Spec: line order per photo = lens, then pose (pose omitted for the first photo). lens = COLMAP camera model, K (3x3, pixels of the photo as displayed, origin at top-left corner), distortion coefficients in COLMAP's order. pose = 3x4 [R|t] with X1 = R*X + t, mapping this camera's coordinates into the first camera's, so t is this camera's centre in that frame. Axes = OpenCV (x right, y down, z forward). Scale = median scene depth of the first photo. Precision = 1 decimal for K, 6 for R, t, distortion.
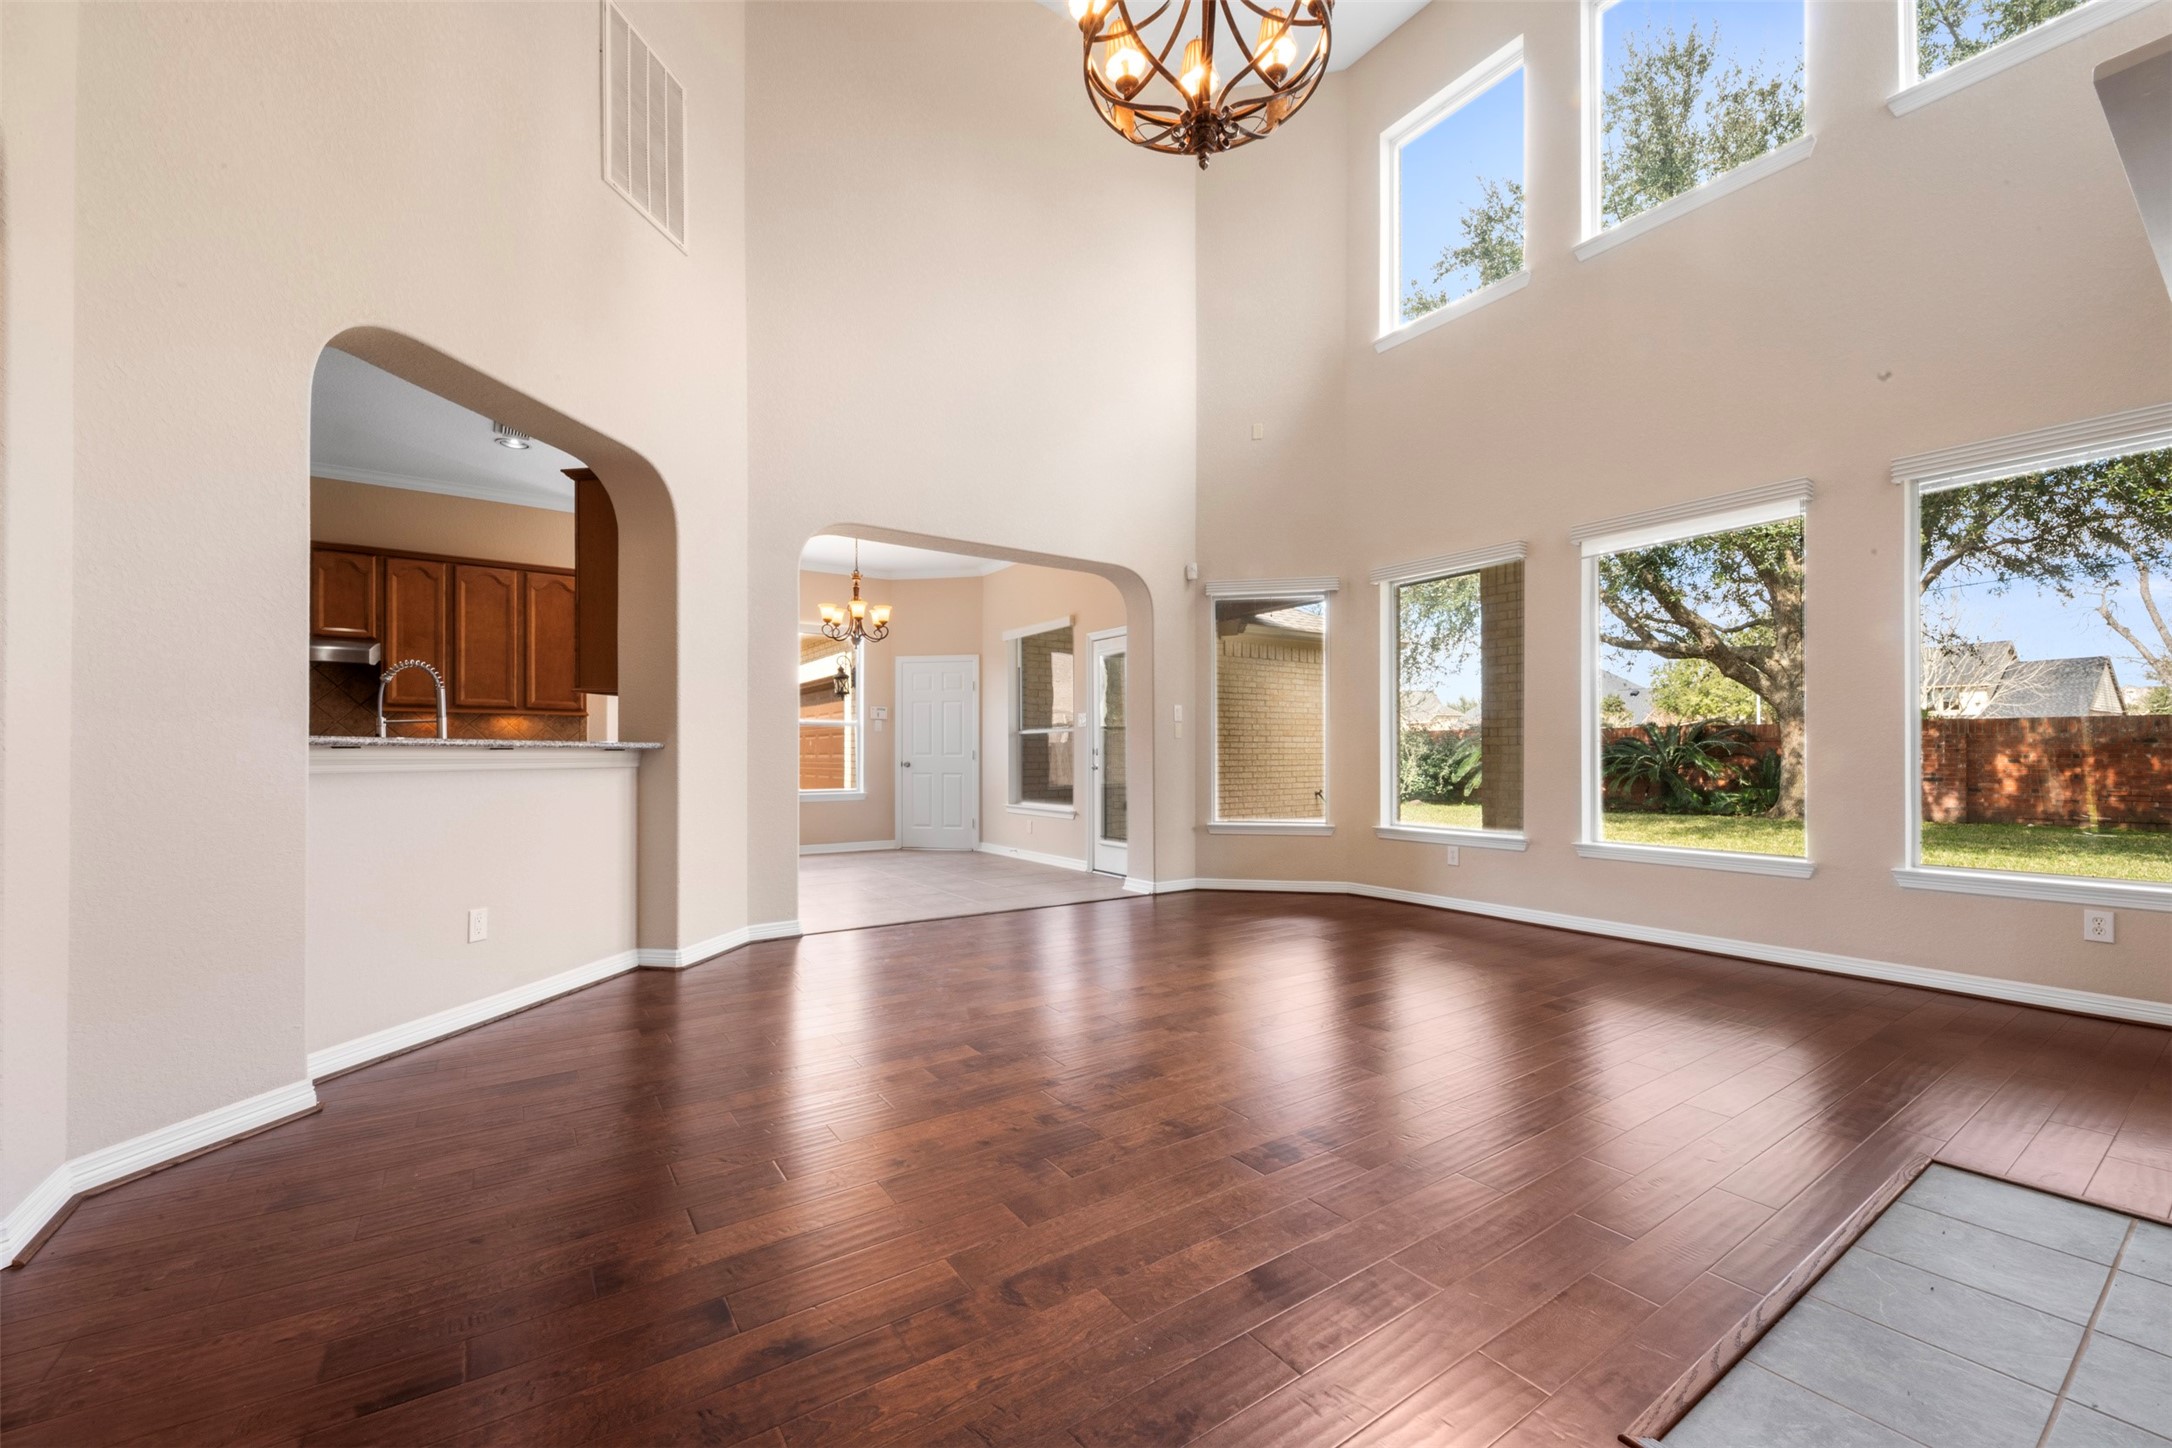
lens RADIAL K [[862.4, 0, 1082.4], [0, 862.4, 741.2], [0, 0, 1]] dist [0.002414, 0.000030]
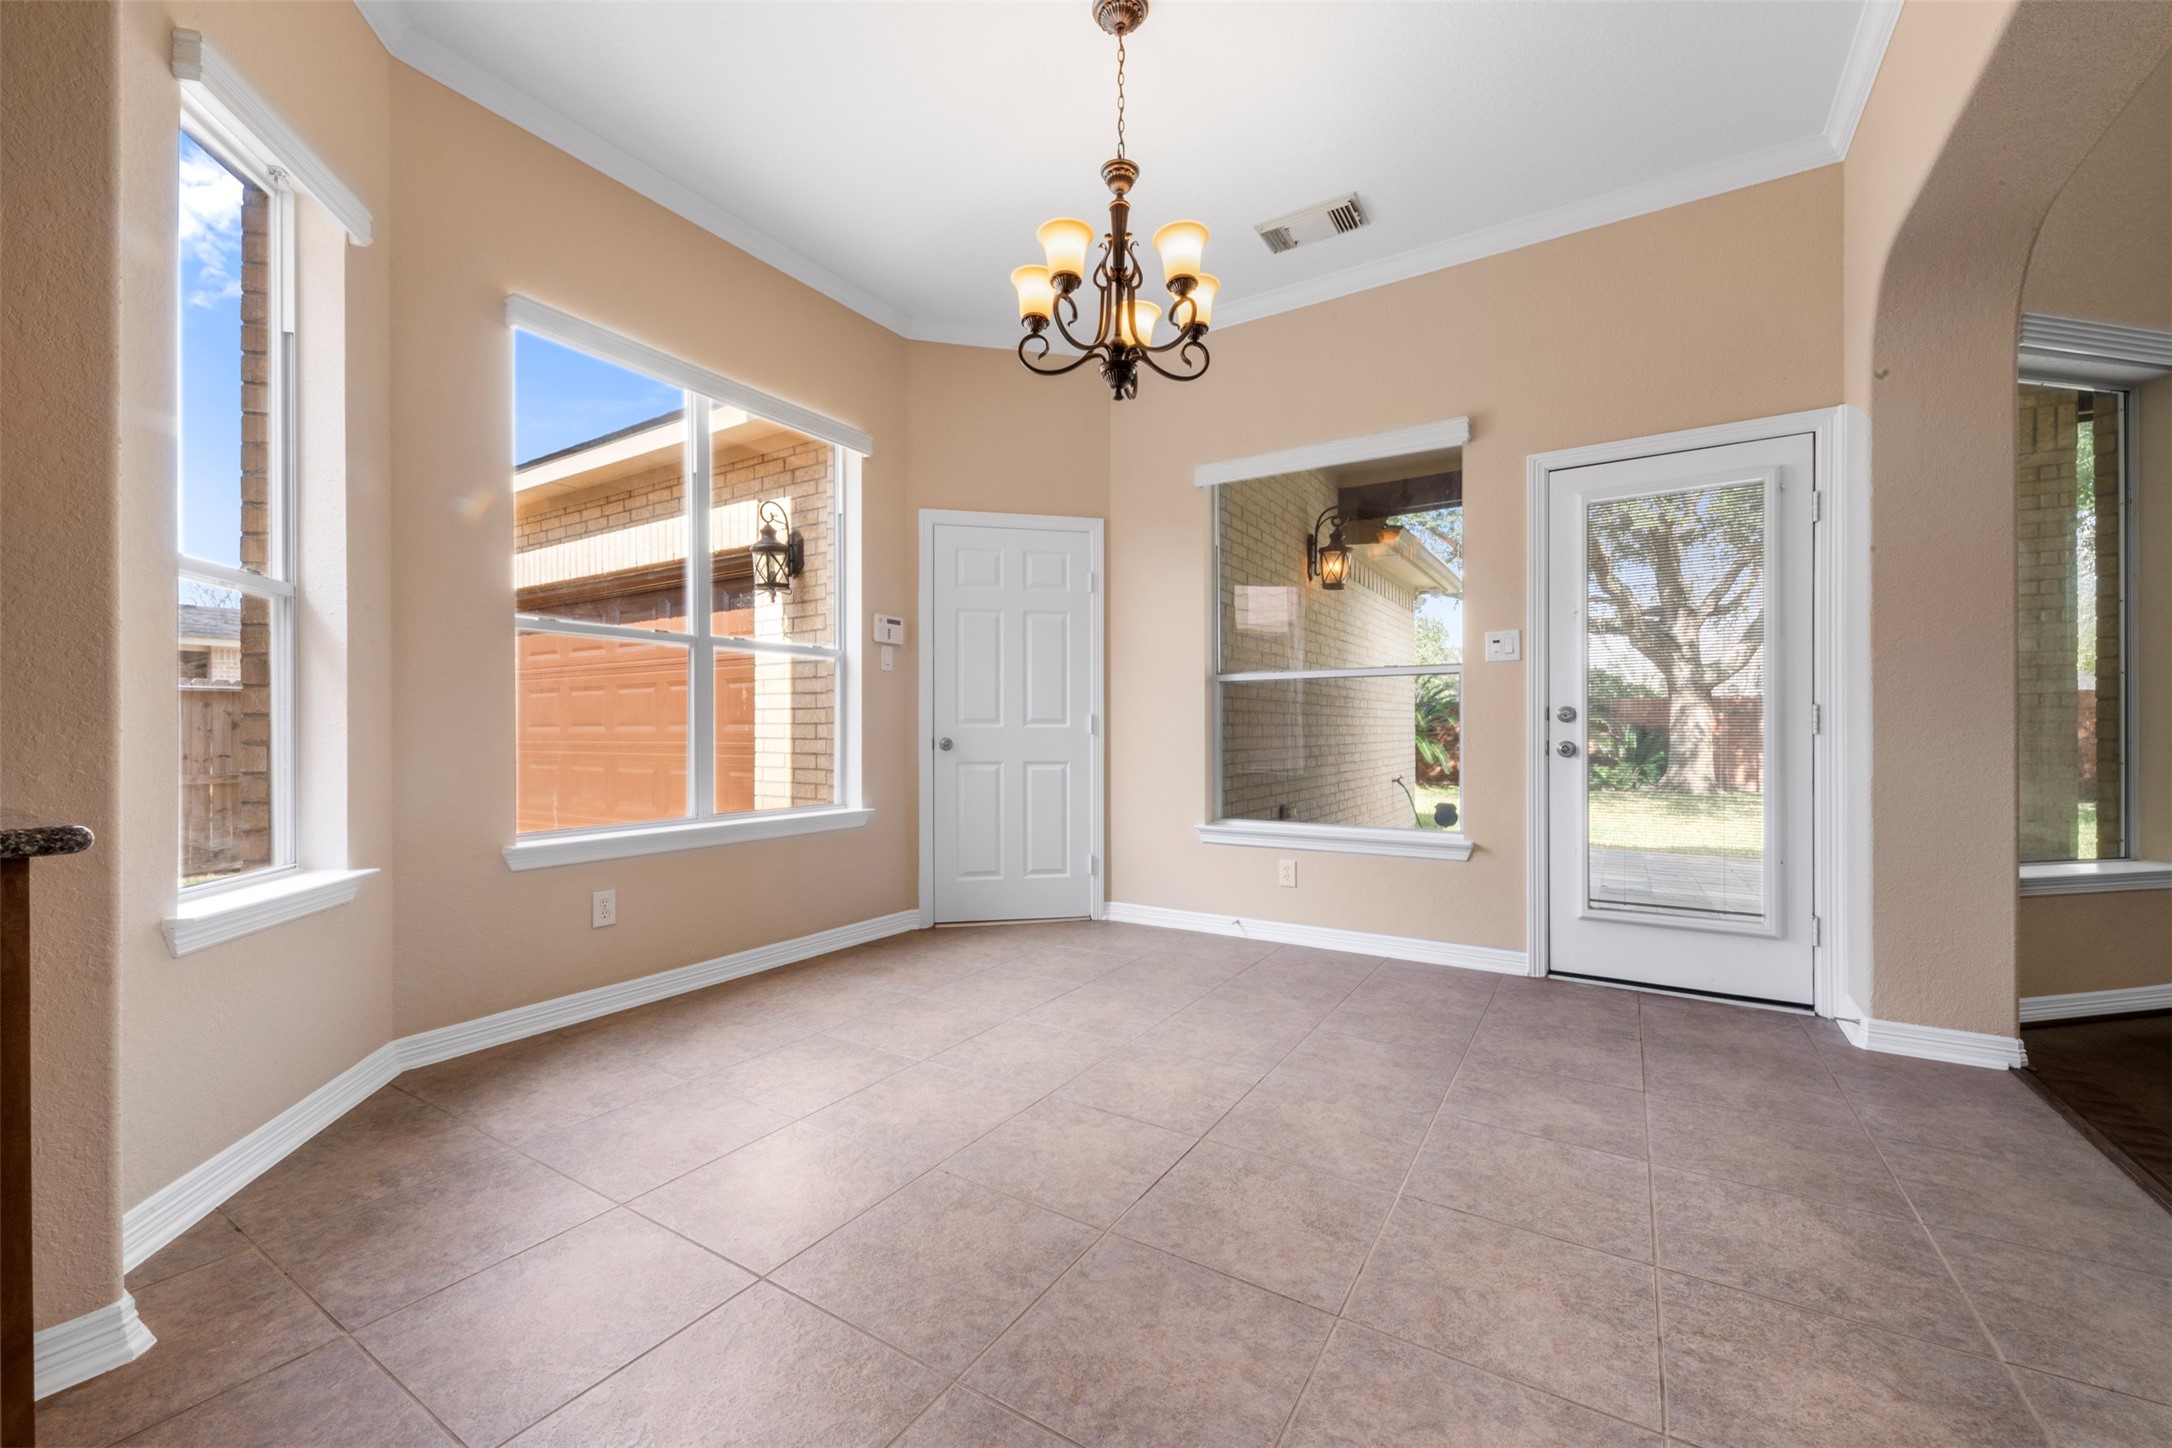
lens RADIAL K [[862.4, 0, 1093.3], [0, 862.4, 726.4], [0, 0, 1]] dist [0.002414, 0.000030]
pose [[0.912533, 0.000602, 0.409003, -0.325037], [-0.004798, 0.999946, 0.009232, 0.012853], [-0.408975, -0.010386, 0.912486, 0.553905]]
